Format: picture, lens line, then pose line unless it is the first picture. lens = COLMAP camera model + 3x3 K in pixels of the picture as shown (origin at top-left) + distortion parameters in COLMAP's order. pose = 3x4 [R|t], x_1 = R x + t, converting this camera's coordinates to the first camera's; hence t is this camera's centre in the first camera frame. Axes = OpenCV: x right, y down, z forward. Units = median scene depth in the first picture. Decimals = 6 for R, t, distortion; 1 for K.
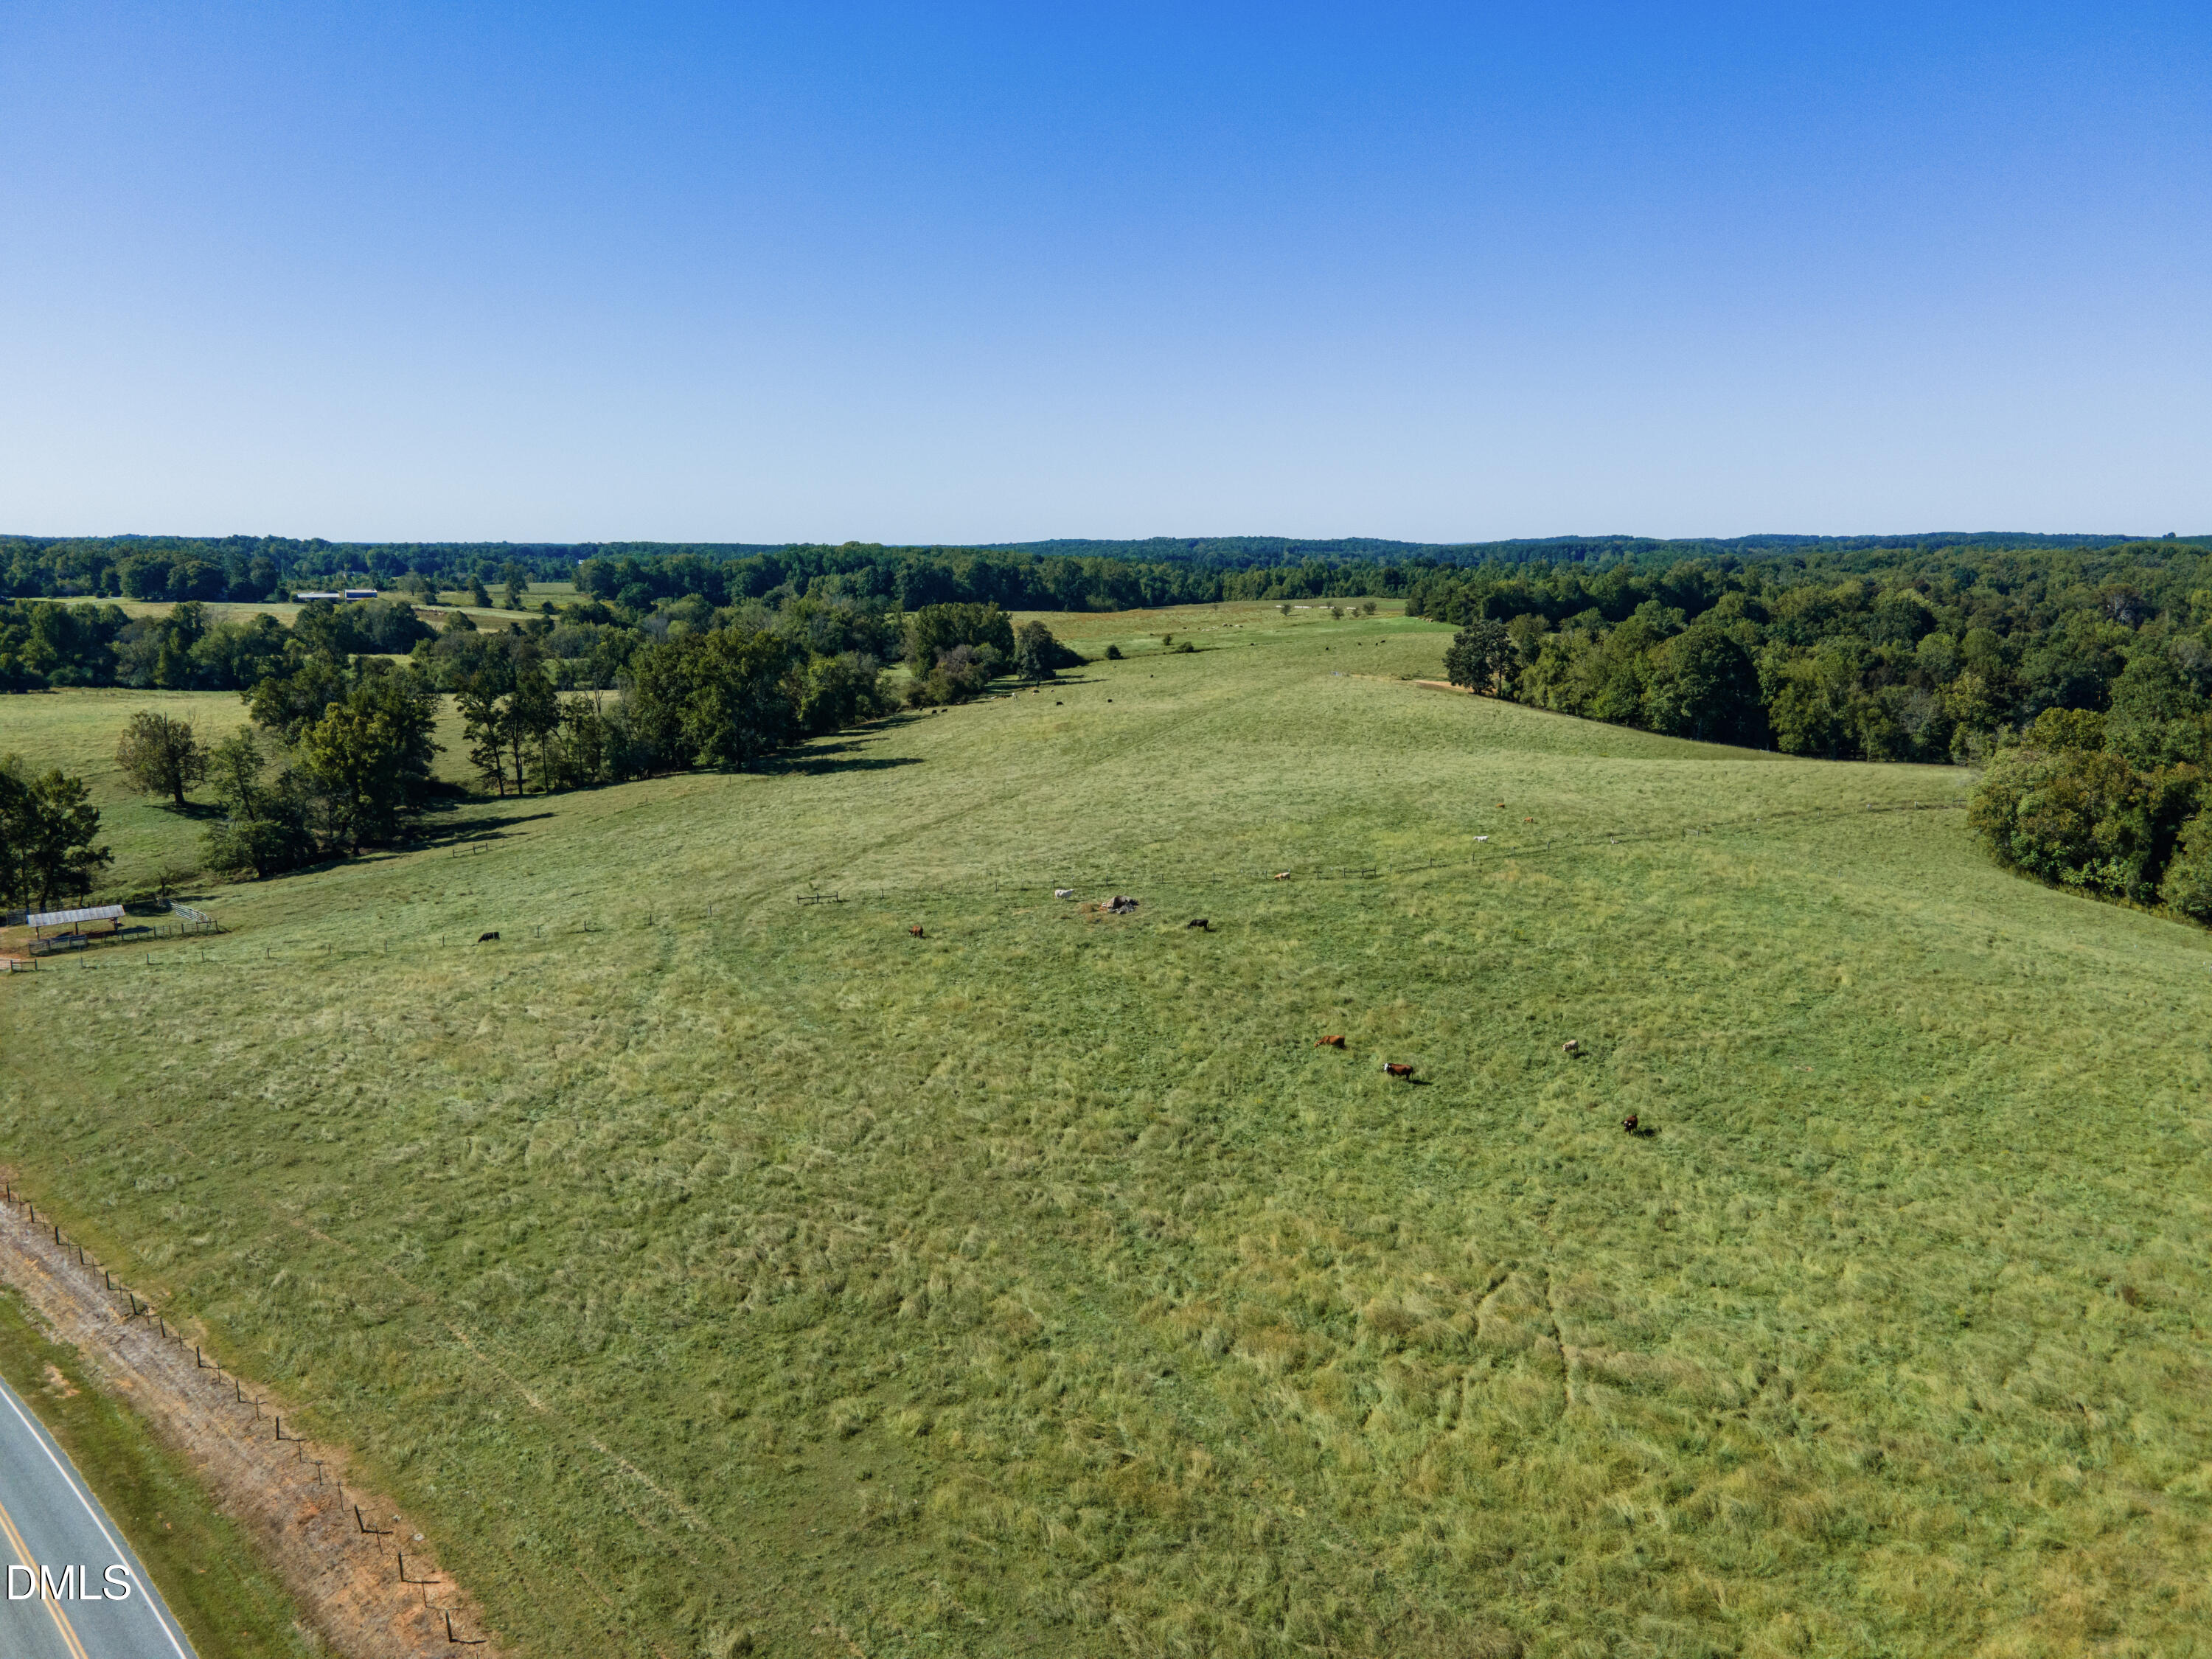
lens RADIAL K [[1604.2, 0, 1101.6], [0, 1604.2, 838.6], [0, 0, 1]] dist [0.035759, 0.008555]
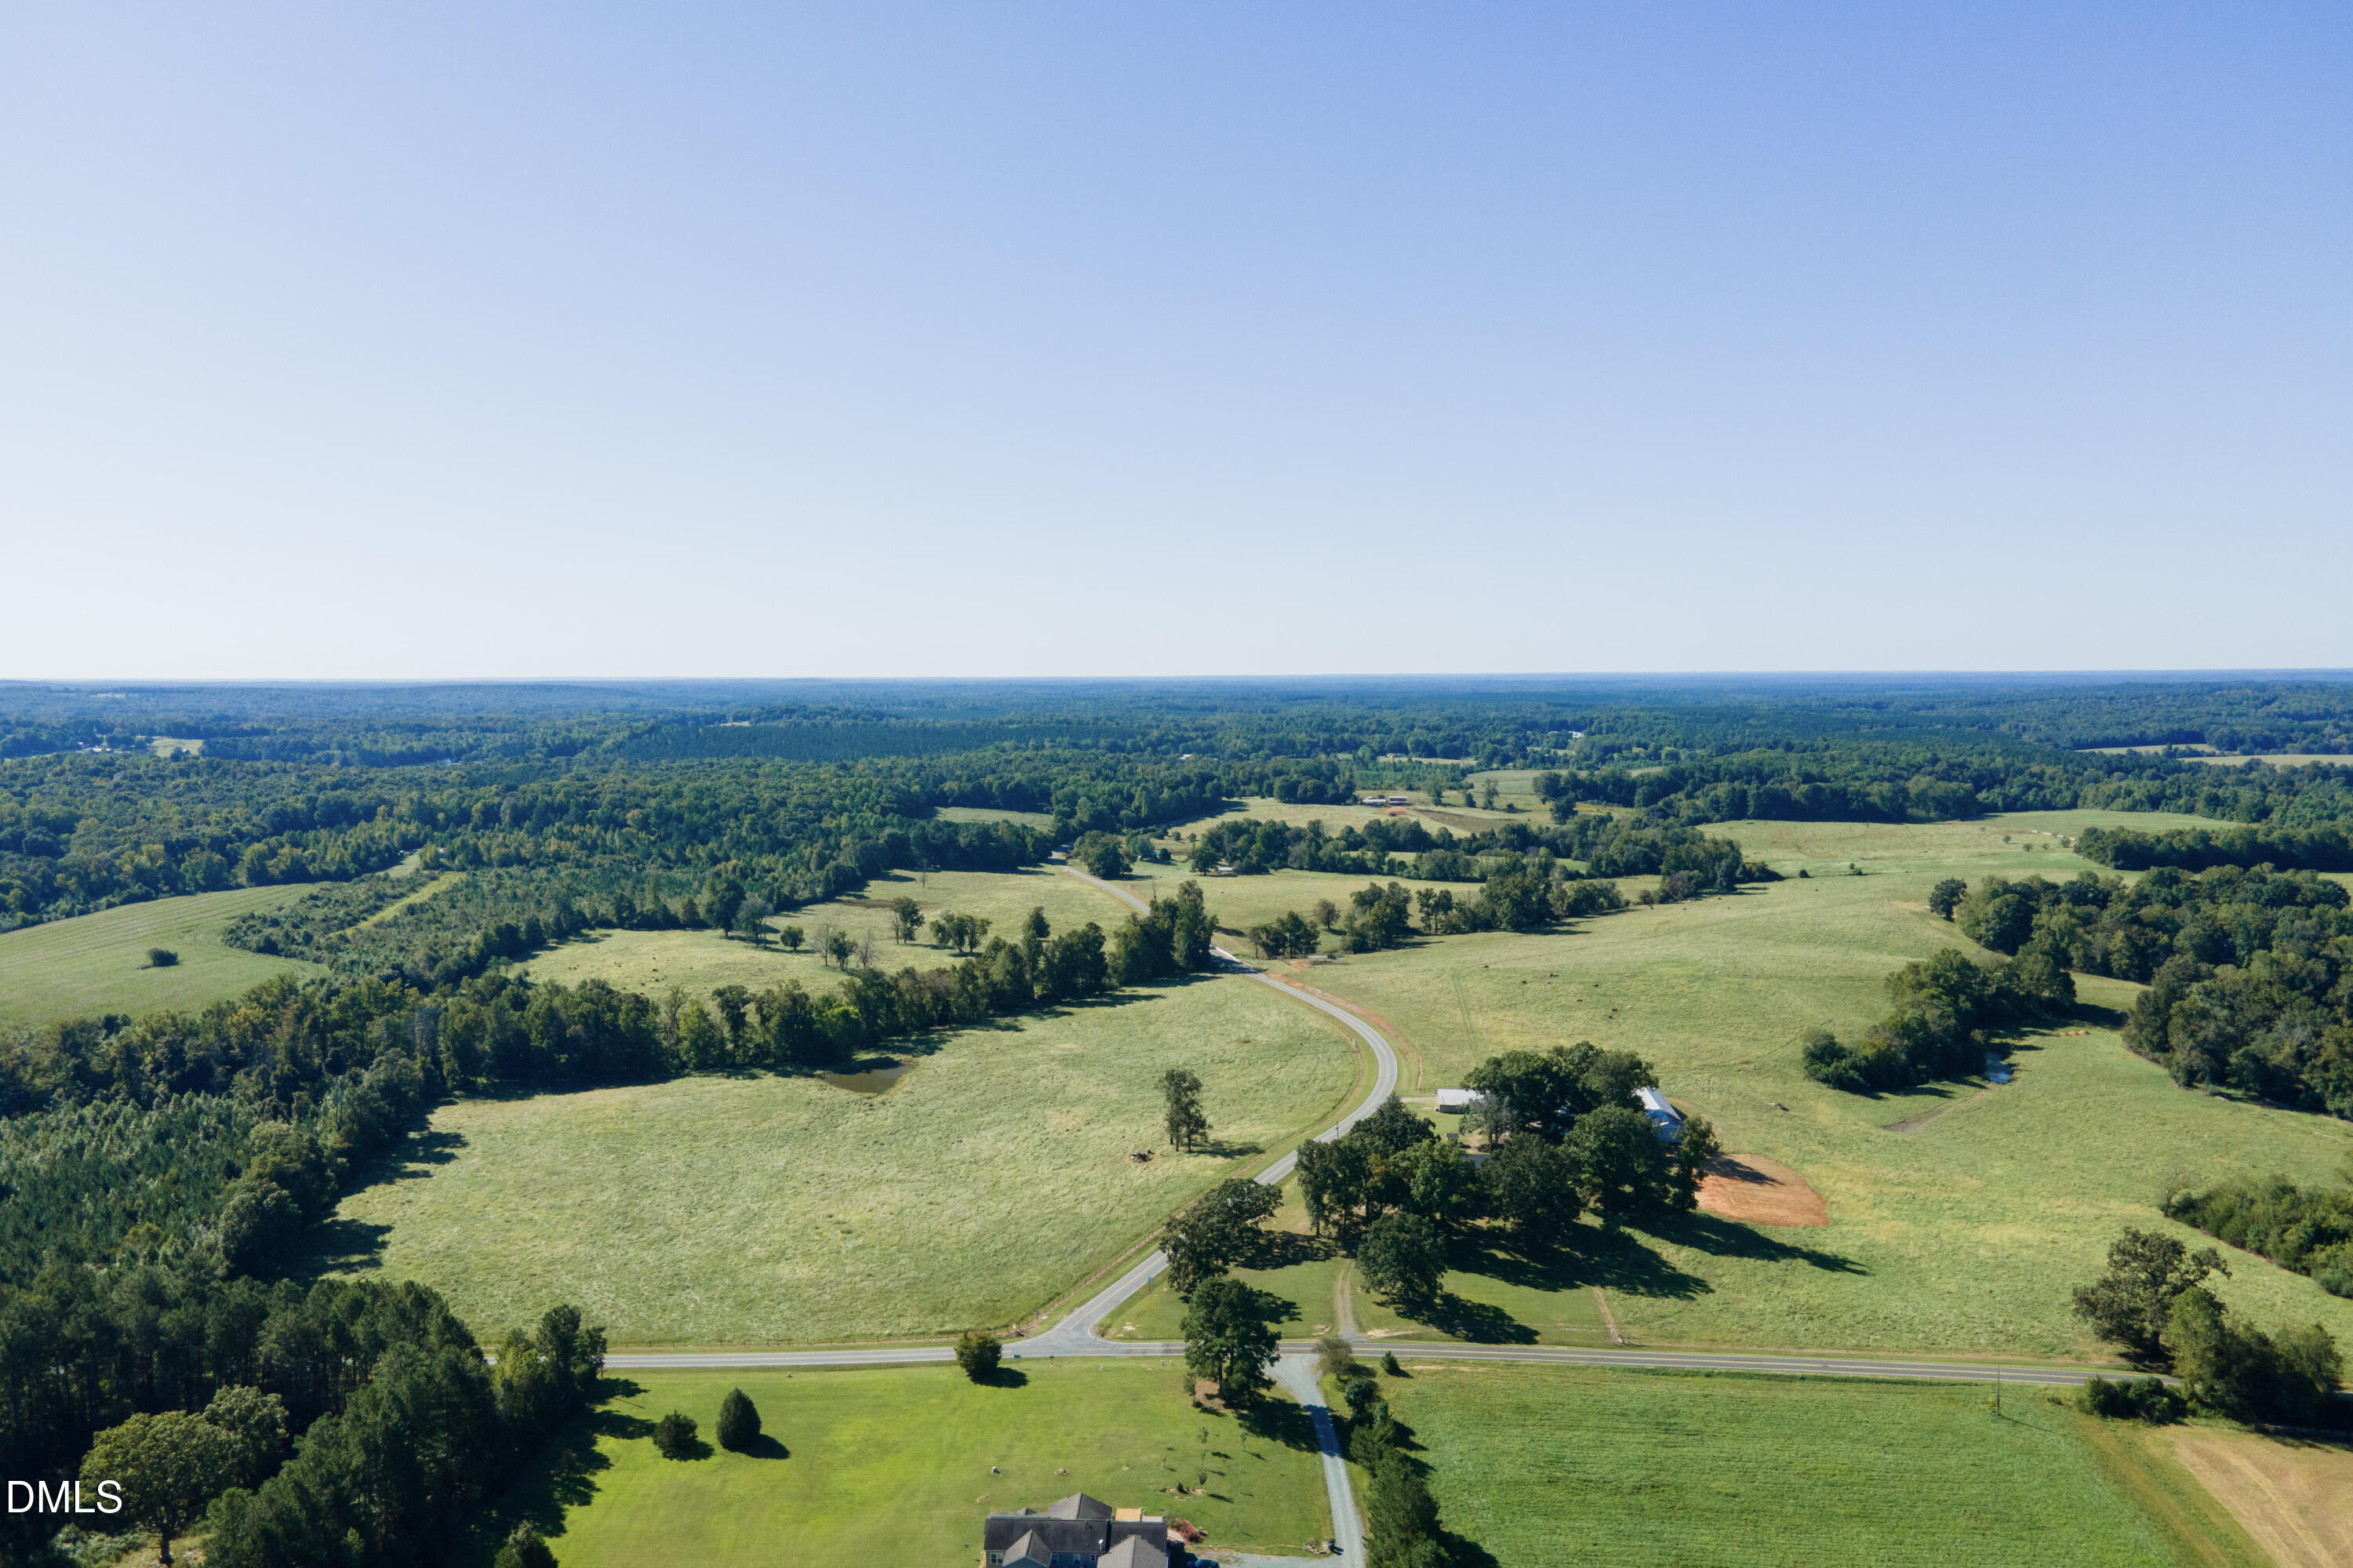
lens RADIAL K [[1736.3, 0, 1171.3], [0, 1736.3, 787.8], [0, 0, 1]] dist [0.015085, 0.001649]
pose [[0.846486, 0.032511, -0.531417, 0.736703], [-0.091465, 0.992174, -0.084995, 0.016229], [0.524495, 0.120553, 0.842835, -1.577013]]
